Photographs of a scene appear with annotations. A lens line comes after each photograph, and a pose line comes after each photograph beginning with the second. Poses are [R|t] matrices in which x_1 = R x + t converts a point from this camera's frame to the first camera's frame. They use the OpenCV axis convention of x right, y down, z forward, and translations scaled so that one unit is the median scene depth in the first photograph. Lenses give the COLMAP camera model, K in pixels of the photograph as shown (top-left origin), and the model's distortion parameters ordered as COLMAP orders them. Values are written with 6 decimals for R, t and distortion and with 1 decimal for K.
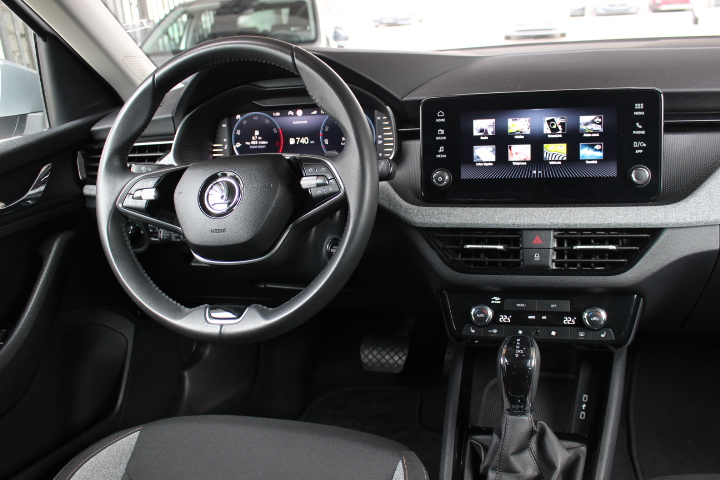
lens RADIAL K [[685.8, 0, 360.0], [0, 685.8, 240.0], [0, 0, 1]] dist [-0.103685, 0.015802]
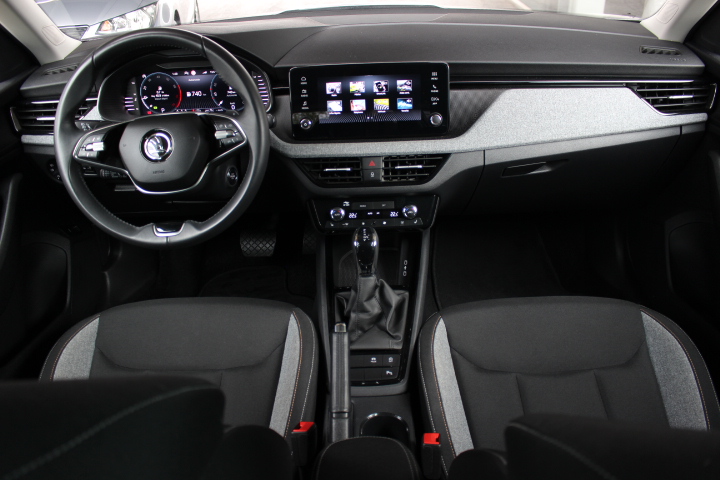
lens RADIAL K [[612.5, 0, 360.0], [0, 612.5, 240.0], [0, 0, 1]] dist [-0.102630, 0.002416]
pose [[0.961824, -0.088710, 0.258891, -0.134195], [0.041797, 0.982524, 0.181383, -0.080479], [-0.270457, -0.163638, 0.948723, -0.316853]]
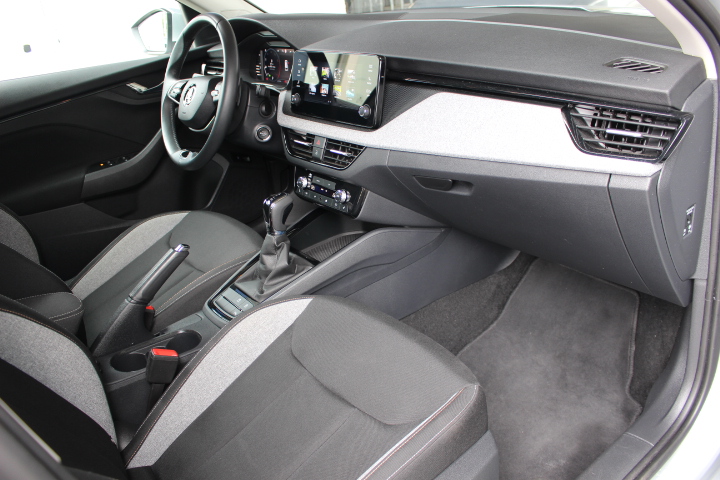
lens RADIAL K [[612.5, 0, 360.0], [0, 612.5, 240.0], [0, 0, 1]] dist [-0.102630, 0.002416]
pose [[0.808611, 0.246666, -0.534139, 1.181881], [-0.155838, 0.965239, 0.209831, -0.097514], [0.567330, -0.086433, 0.818942, -0.185060]]
